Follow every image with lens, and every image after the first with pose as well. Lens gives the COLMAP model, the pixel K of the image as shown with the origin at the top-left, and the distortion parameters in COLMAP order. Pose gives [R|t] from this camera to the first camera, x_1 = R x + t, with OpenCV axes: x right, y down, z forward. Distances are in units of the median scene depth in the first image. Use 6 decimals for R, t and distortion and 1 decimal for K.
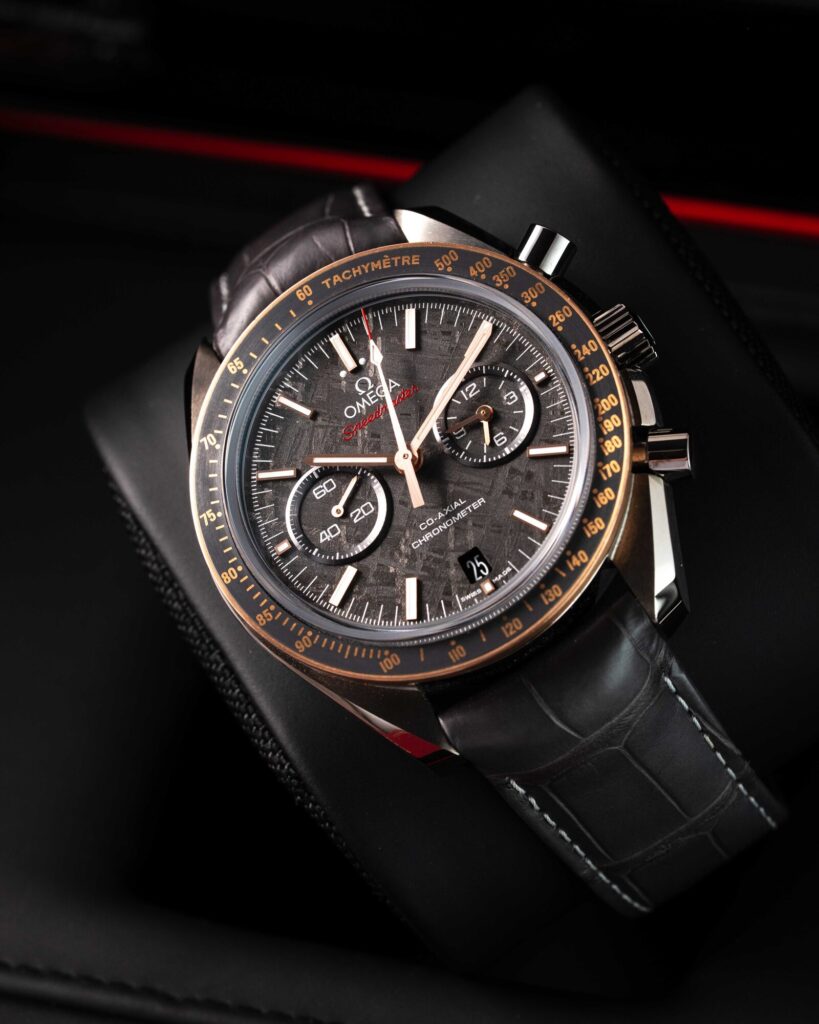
lens RADIAL K [[4739.3, 0, 407.7], [0, 4739.3, 502.1], [0, 0, 1]] dist [-1.255014, 0.000000]
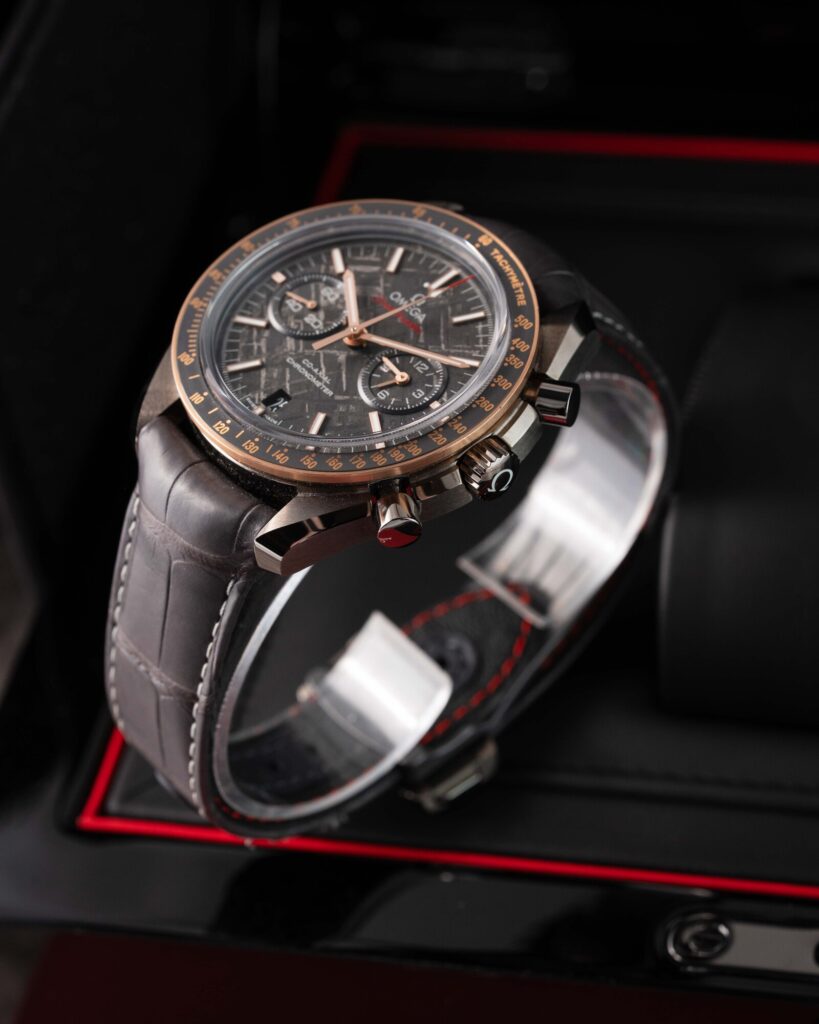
lens RADIAL K [[4739.3, 0, 409.5], [0, 4739.3, 512.8], [0, 0, 1]] dist [-1.255014, 0.000000]
pose [[0.197582, 0.889114, -0.412842, 0.551978], [-0.915172, 0.318231, 0.247364, -0.311726], [0.351314, 0.328946, 0.876569, -0.060638]]
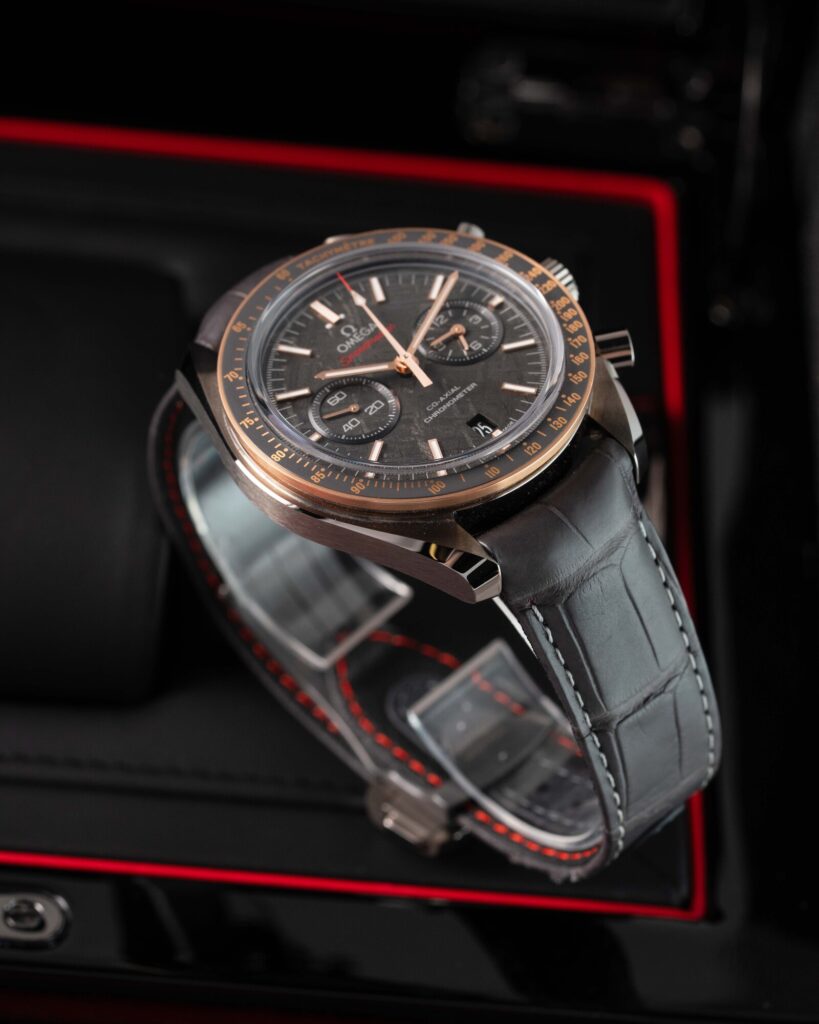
lens RADIAL K [[4739.3, 0, 414.0], [0, 4739.3, 516.8], [0, 0, 1]] dist [-1.255014, 0.000000]
pose [[0.940351, -0.025025, 0.339285, -0.408125], [0.176897, 0.887838, -0.424796, 0.538318], [-0.290600, 0.459476, 0.839306, 0.003430]]
